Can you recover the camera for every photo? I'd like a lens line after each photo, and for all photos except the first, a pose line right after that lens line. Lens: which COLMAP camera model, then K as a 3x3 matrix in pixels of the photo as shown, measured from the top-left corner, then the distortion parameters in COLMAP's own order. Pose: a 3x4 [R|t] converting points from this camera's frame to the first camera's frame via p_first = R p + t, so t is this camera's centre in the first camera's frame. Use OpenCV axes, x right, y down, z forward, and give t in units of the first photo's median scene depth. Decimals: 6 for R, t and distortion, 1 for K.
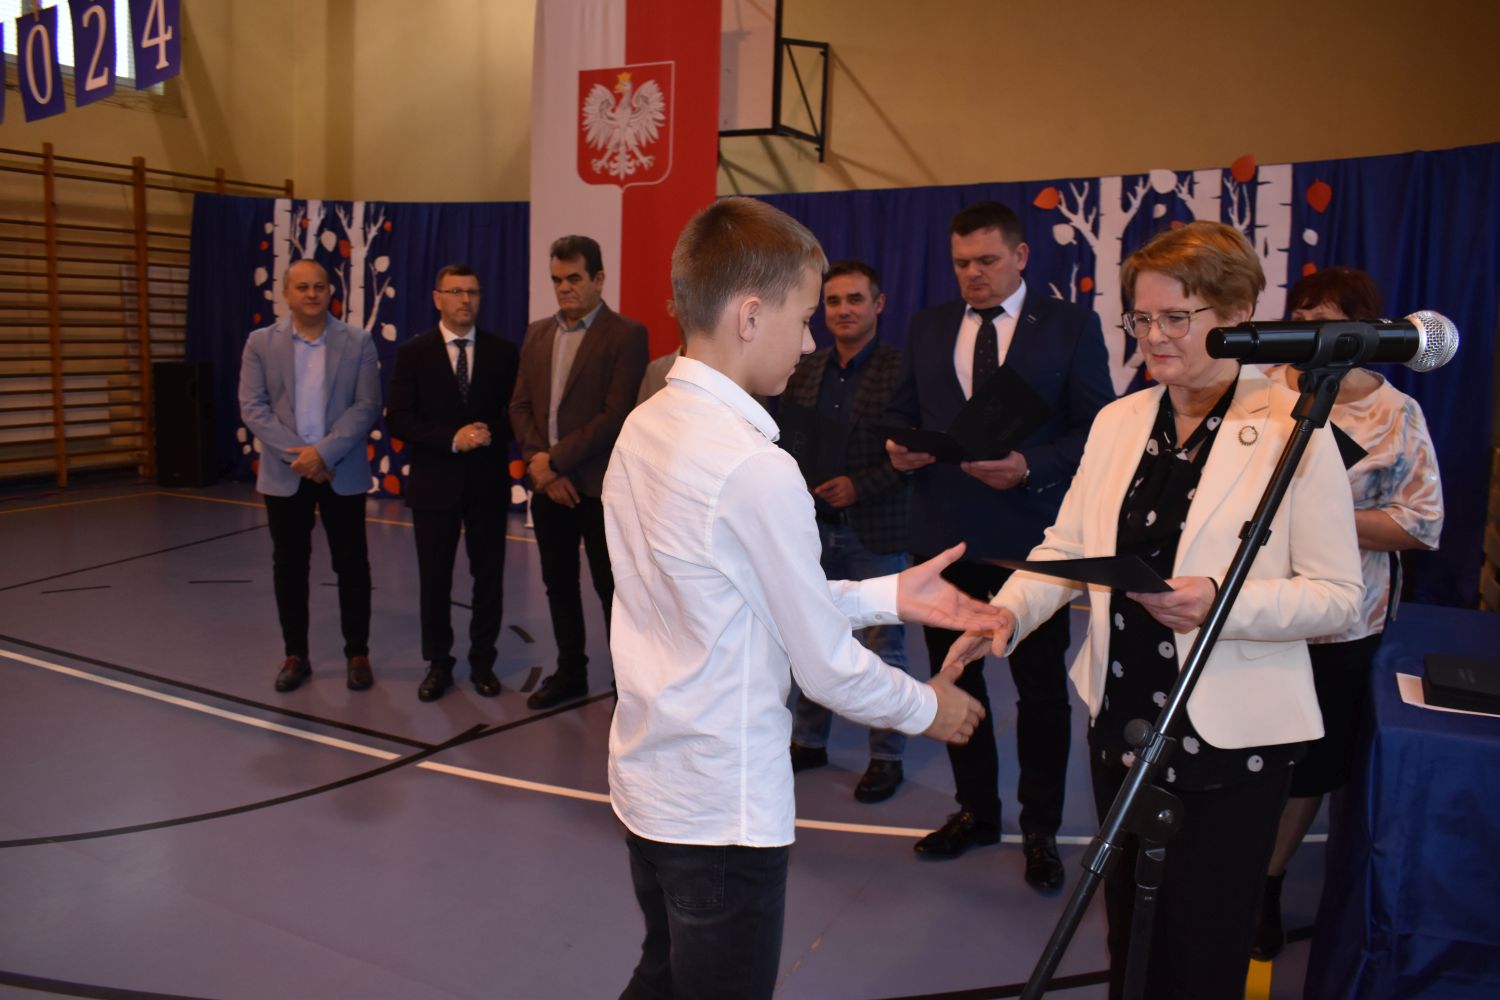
lens RADIAL K [[1160.7, 0, 750.4], [0, 1160.7, 504.1], [0, 0, 1]] dist [-0.089883, 0.006360]
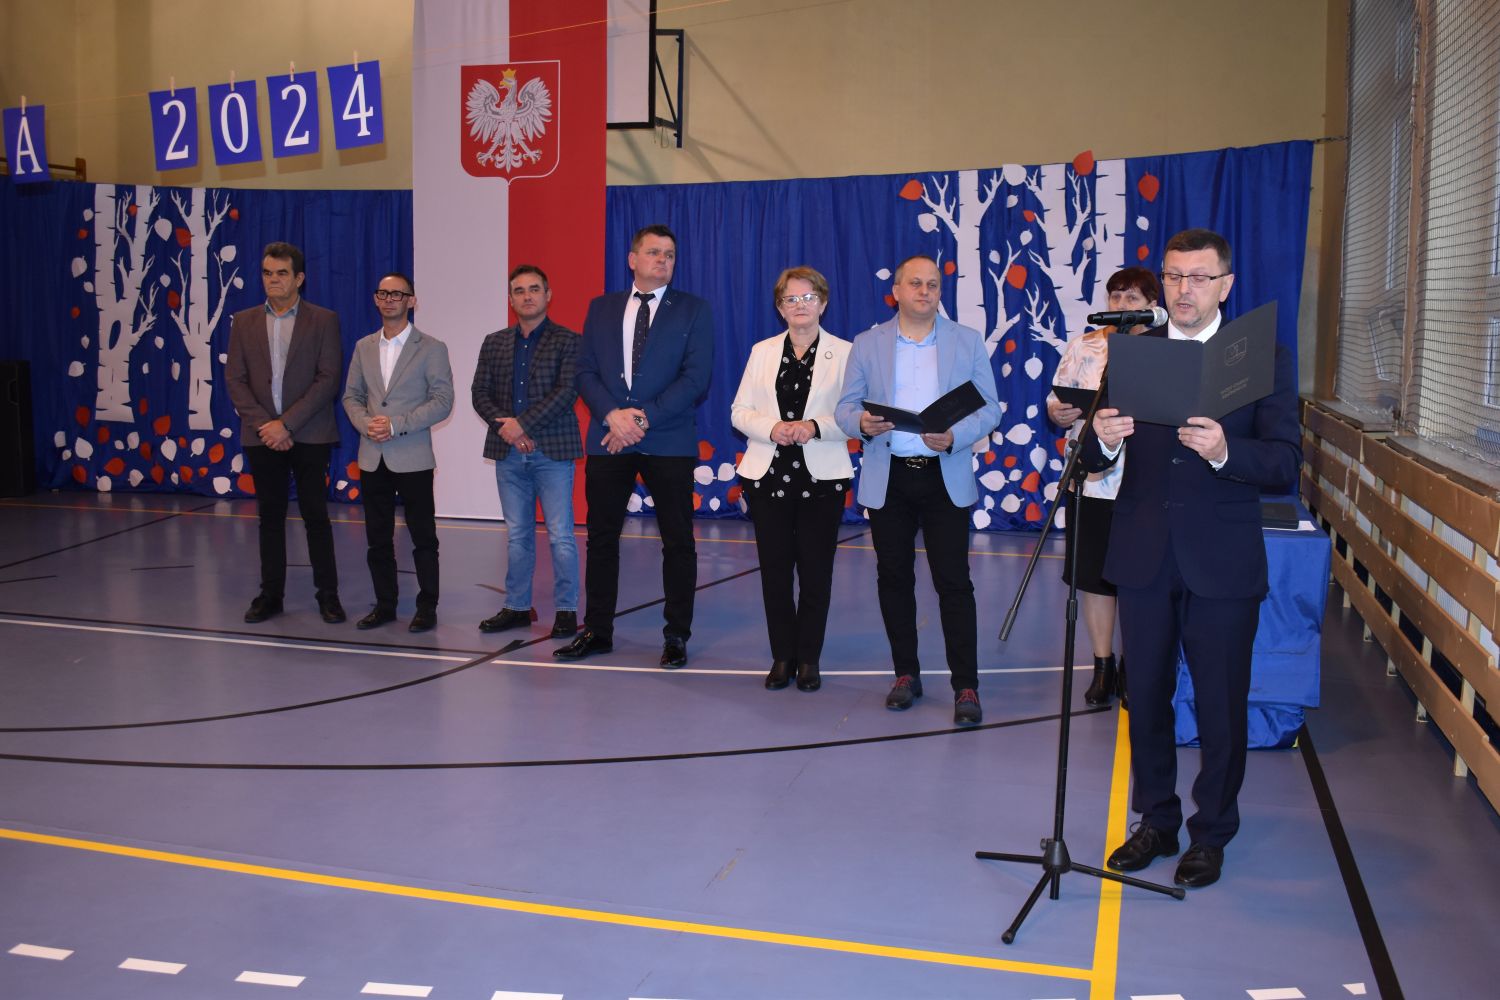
lens RADIAL K [[1455.5, 0, 746.0], [0, 1455.5, 505.7], [0, 0, 1]] dist [-0.078243, 0.016536]
pose [[0.984082, -0.040791, 0.172970, -0.114692], [0.043671, 0.998963, -0.012876, 0.035198], [-0.172266, 0.020224, 0.984843, -0.254492]]
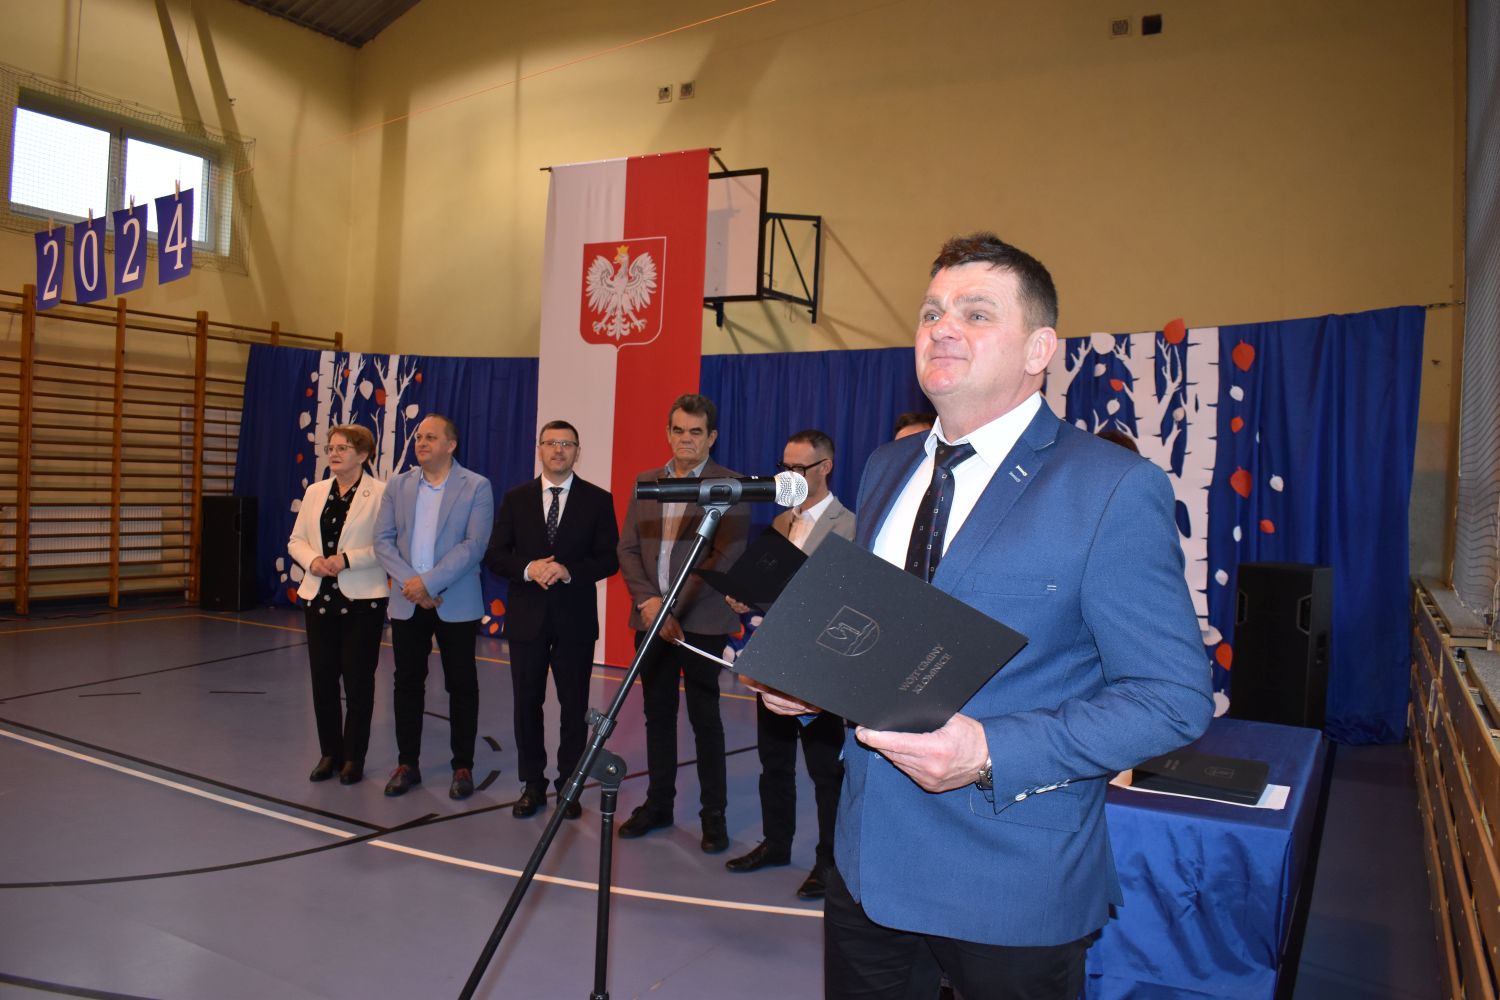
lens RADIAL K [[1160.7, 0, 750.4], [0, 1160.7, 504.1], [0, 0, 1]] dist [-0.089883, 0.006360]
pose [[0.998441, 0.012196, -0.054466, 0.064495], [-0.018824, 0.992240, -0.122900, 0.008328], [0.052545, 0.123734, 0.990923, -0.066368]]
